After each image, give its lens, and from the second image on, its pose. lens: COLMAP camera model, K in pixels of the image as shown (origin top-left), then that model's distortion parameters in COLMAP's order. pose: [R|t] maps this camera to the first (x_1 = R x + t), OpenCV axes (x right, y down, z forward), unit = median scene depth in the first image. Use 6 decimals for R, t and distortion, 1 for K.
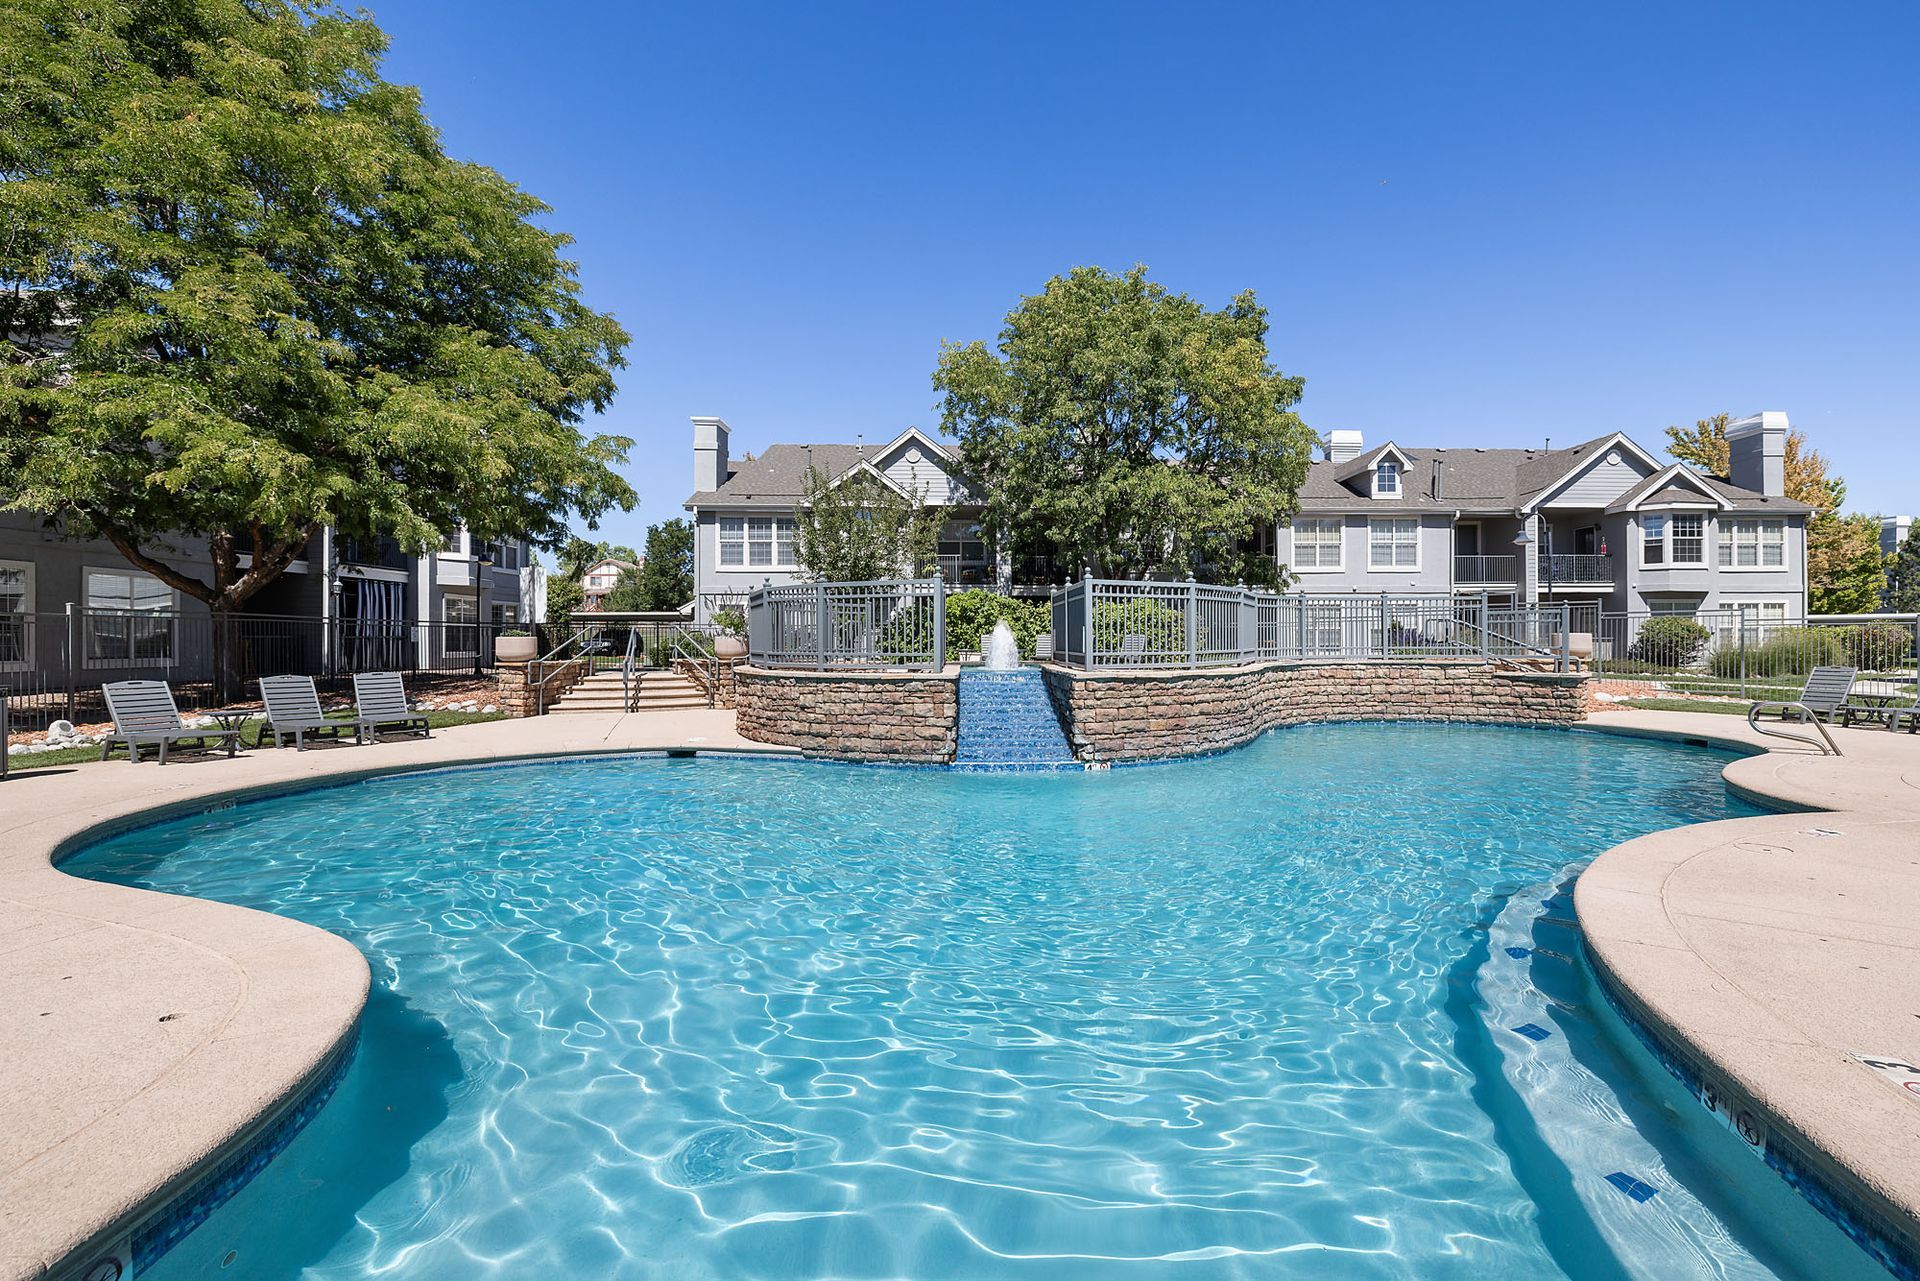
lens RADIAL K [[893.4, 0, 960.4], [0, 893.4, 640.2], [0, 0, 1]] dist [-0.015191, 0.000940]
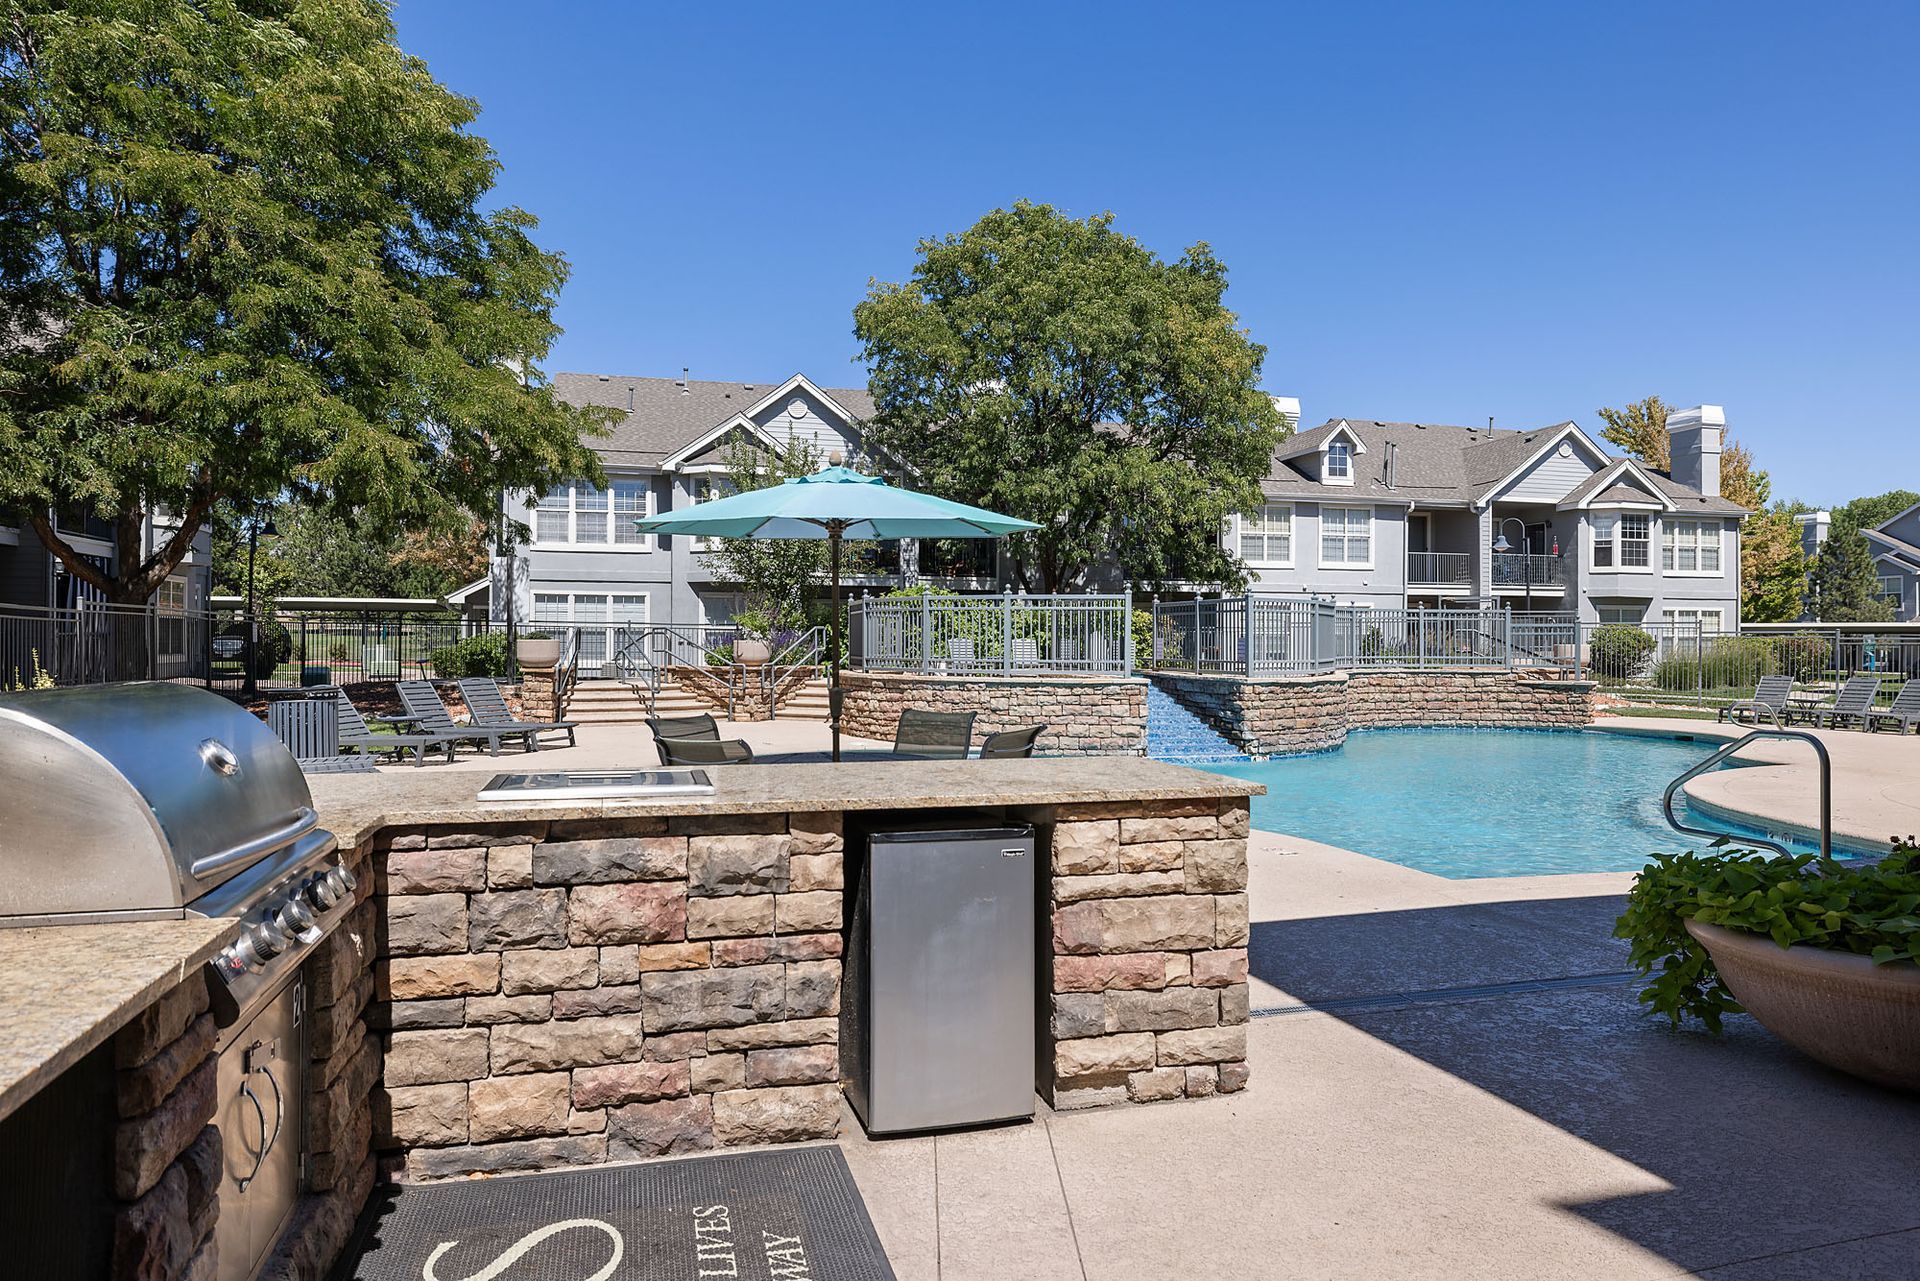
lens RADIAL K [[1324.5, 0, 971.6], [0, 1324.5, 636.3], [0, 0, 1]] dist [-0.024193, -0.005761]
pose [[0.970055, 0.009123, 0.242716, -0.190027], [-0.008263, 0.999955, -0.004561, -0.001977], [-0.242746, 0.002419, 0.970087, -0.173441]]
